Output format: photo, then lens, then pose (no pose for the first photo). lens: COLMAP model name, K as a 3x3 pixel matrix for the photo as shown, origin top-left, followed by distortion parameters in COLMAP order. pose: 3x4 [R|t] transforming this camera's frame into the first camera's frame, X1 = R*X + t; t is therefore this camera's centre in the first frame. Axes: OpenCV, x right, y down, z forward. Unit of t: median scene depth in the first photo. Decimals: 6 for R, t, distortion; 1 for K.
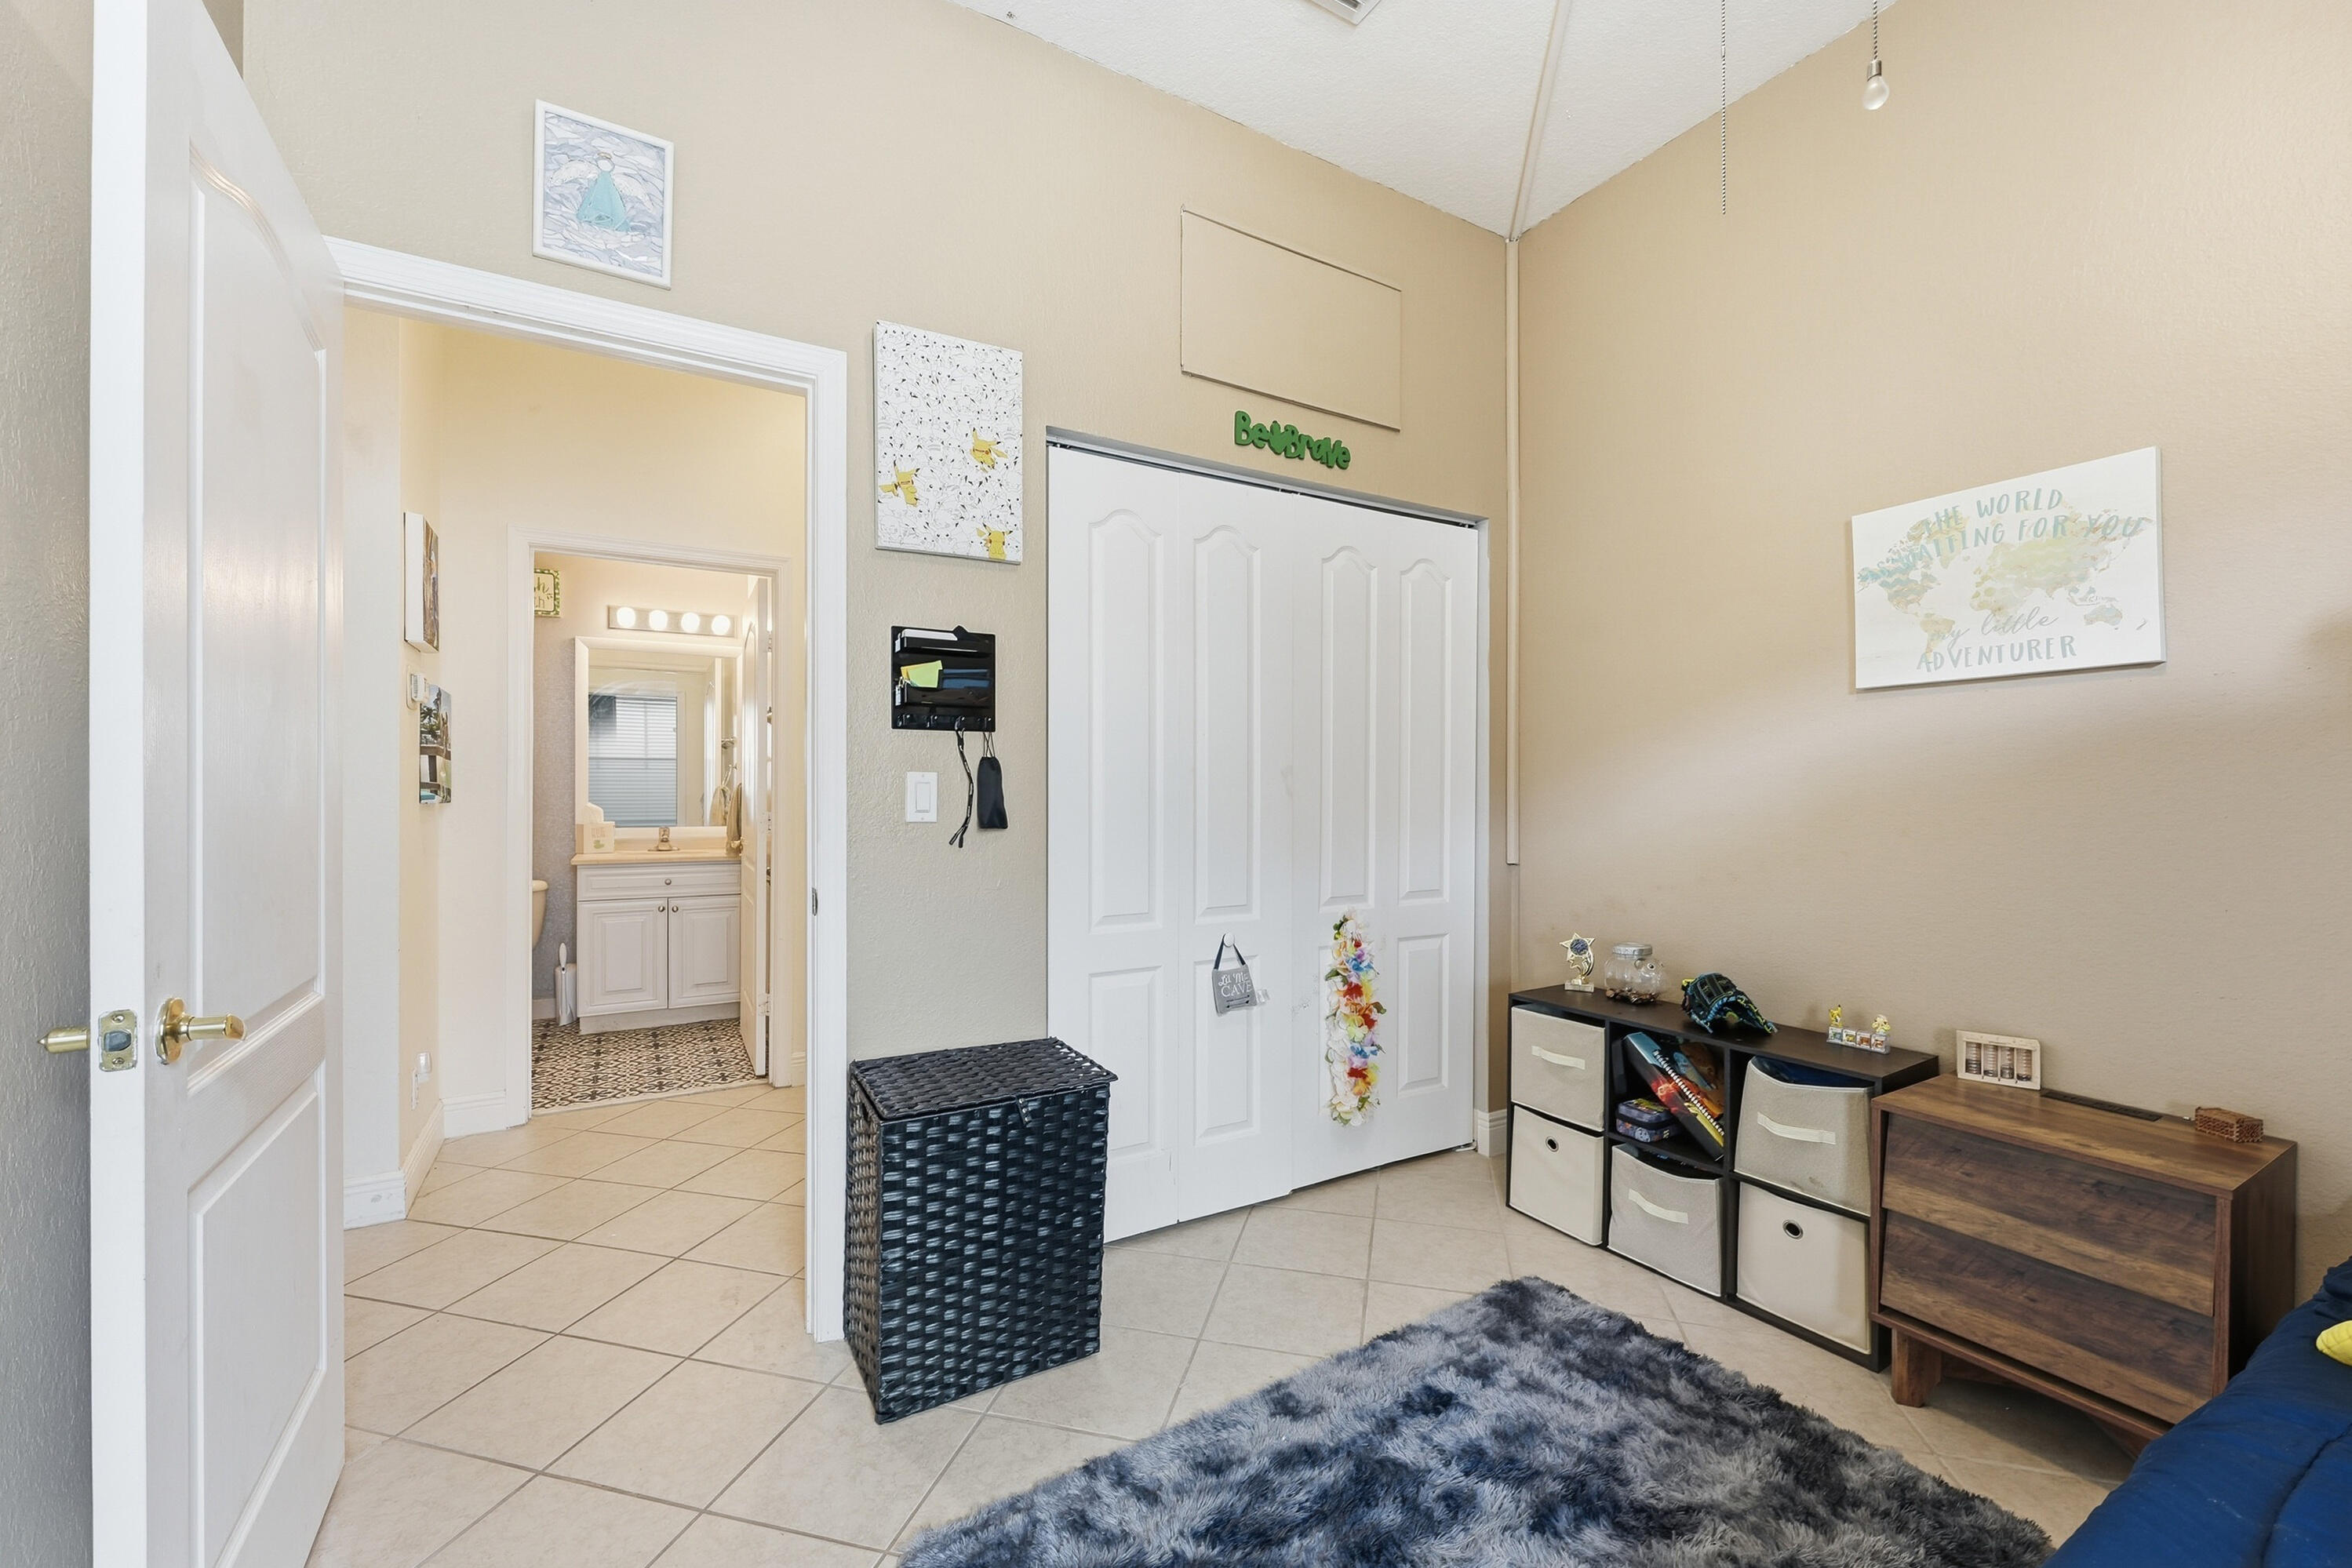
lens RADIAL K [[944.3, 0, 1185.3], [0, 944.3, 788.4], [0, 0, 1]] dist [0.001057, 0.000140]
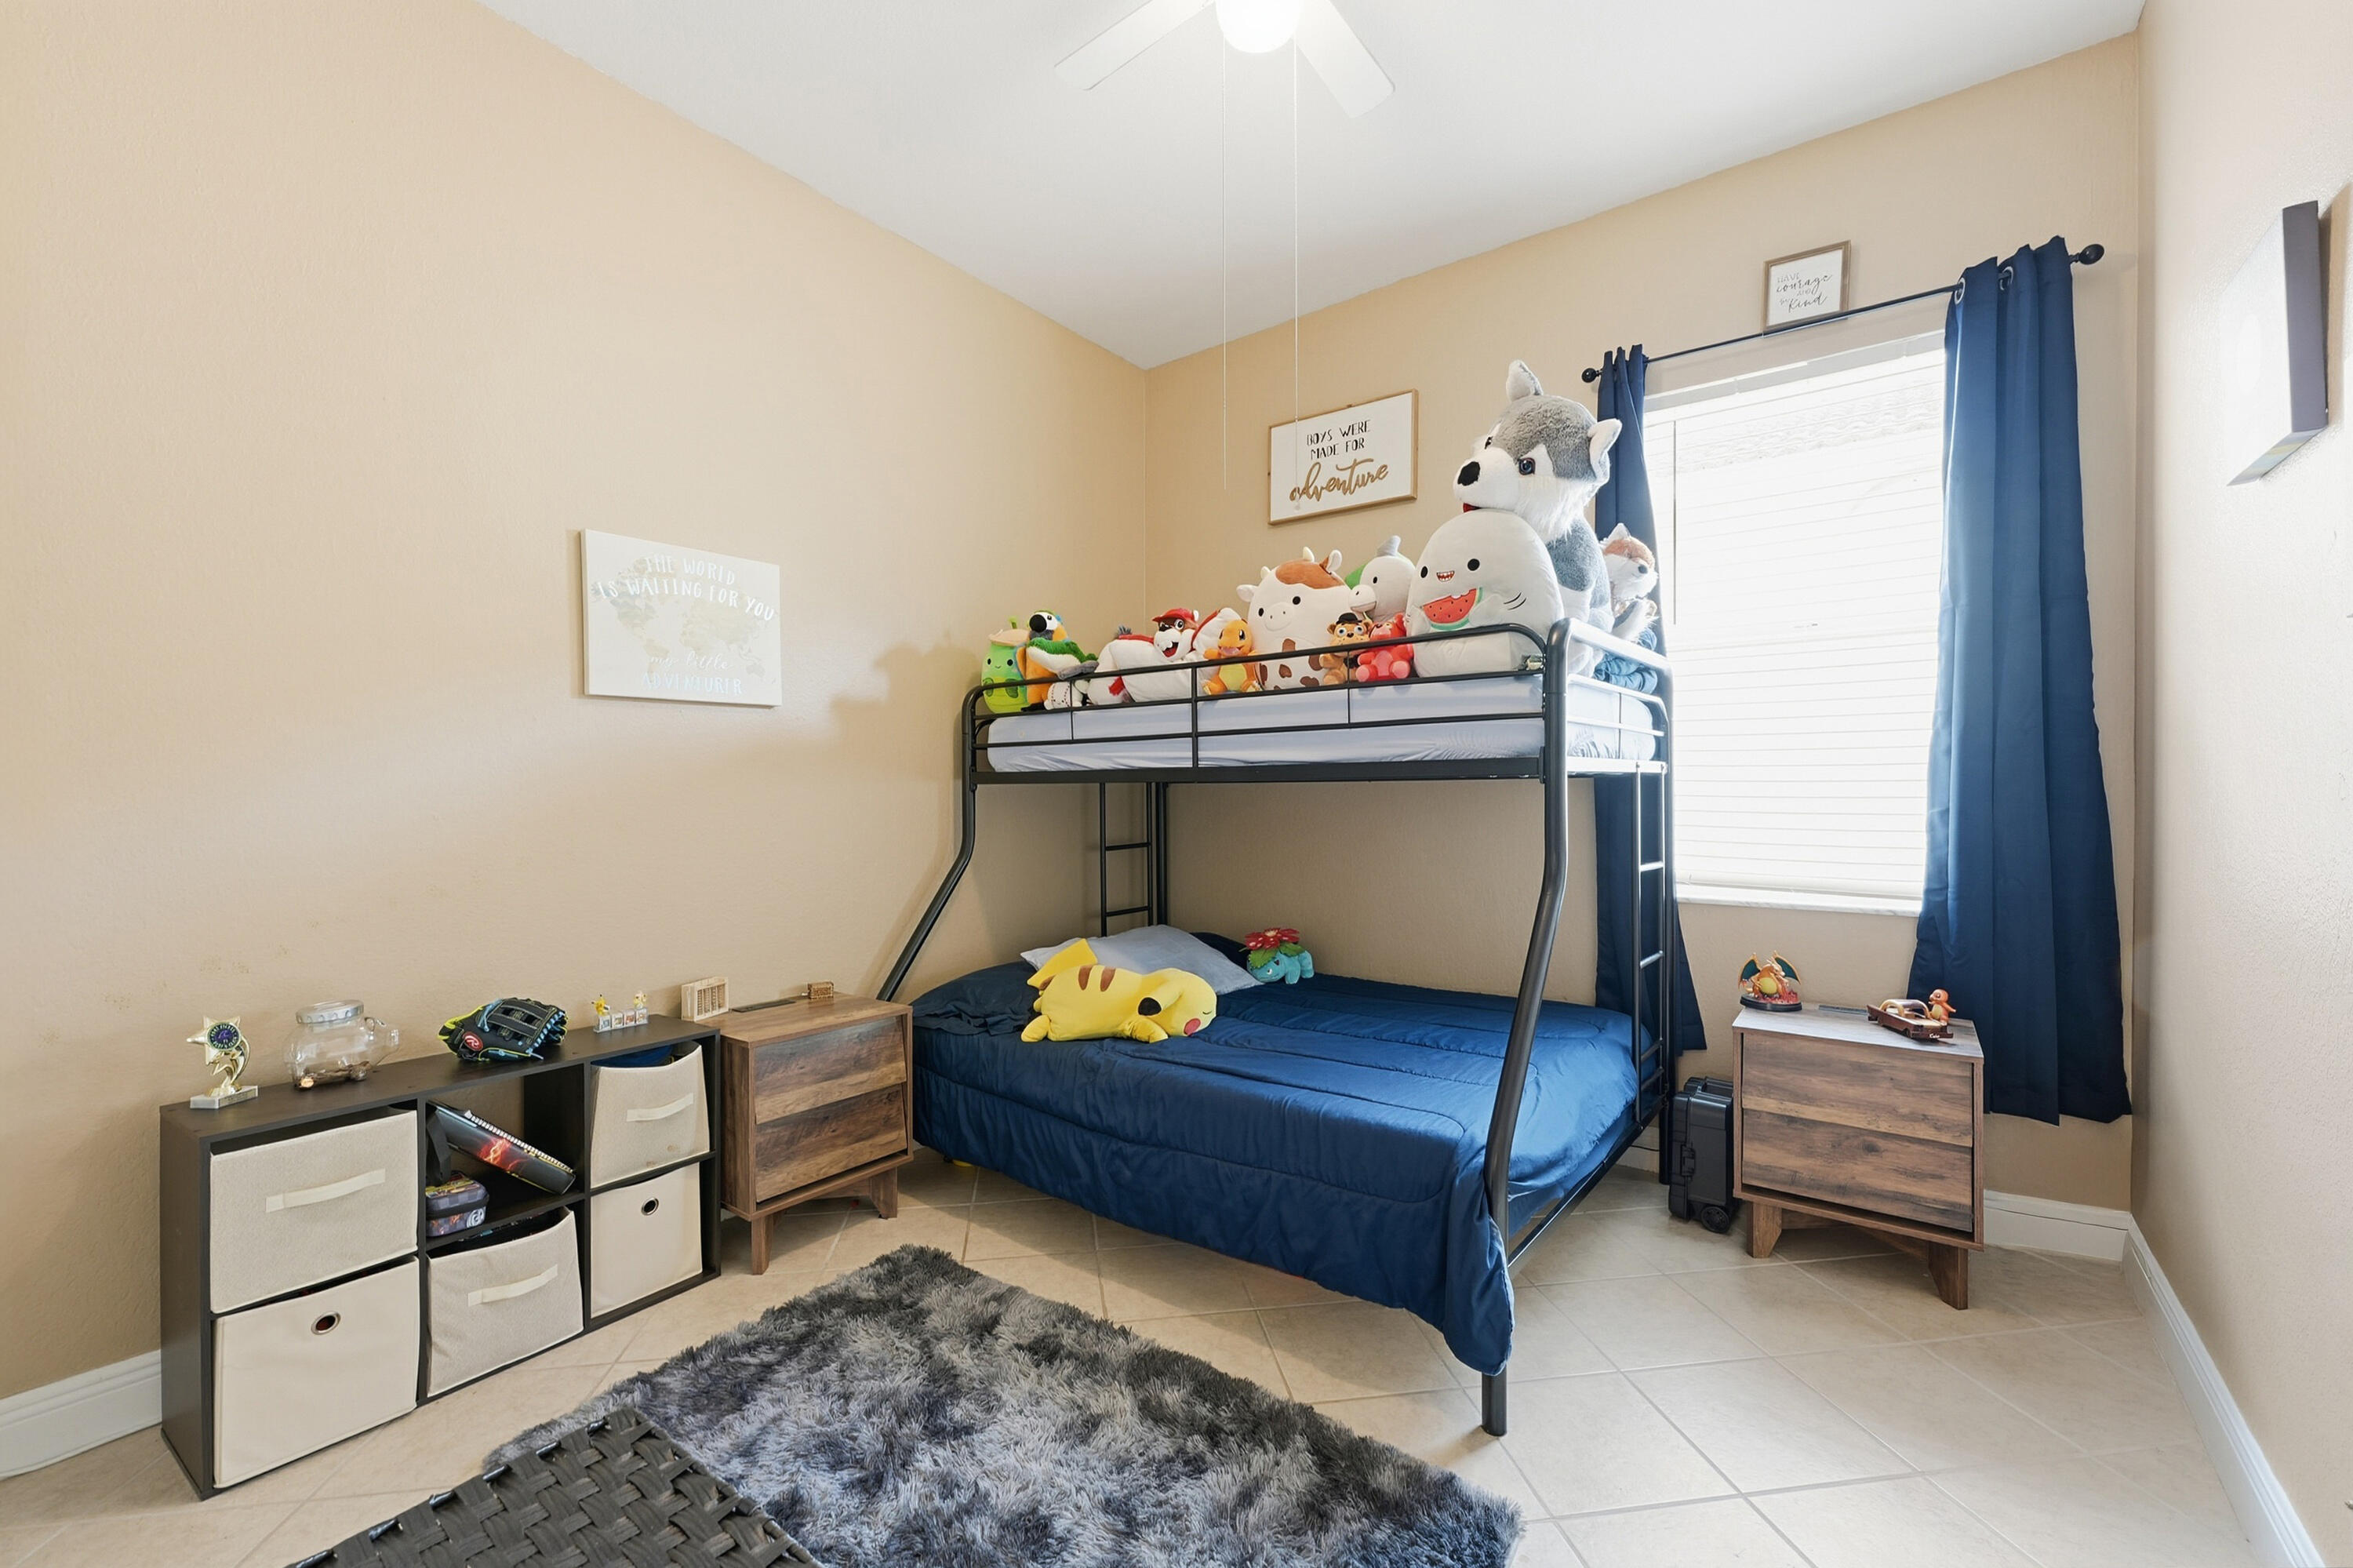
lens RADIAL K [[944.9, 0, 1185.8], [0, 944.9, 788.4], [0, 0, 1]] dist [0.001057, 0.000140]
pose [[-0.382677, -0.000866, 0.923882, -0.636118], [-0.002394, 0.999997, -0.000054, -0.002001], [-0.923879, -0.002233, -0.382678, 0.965274]]
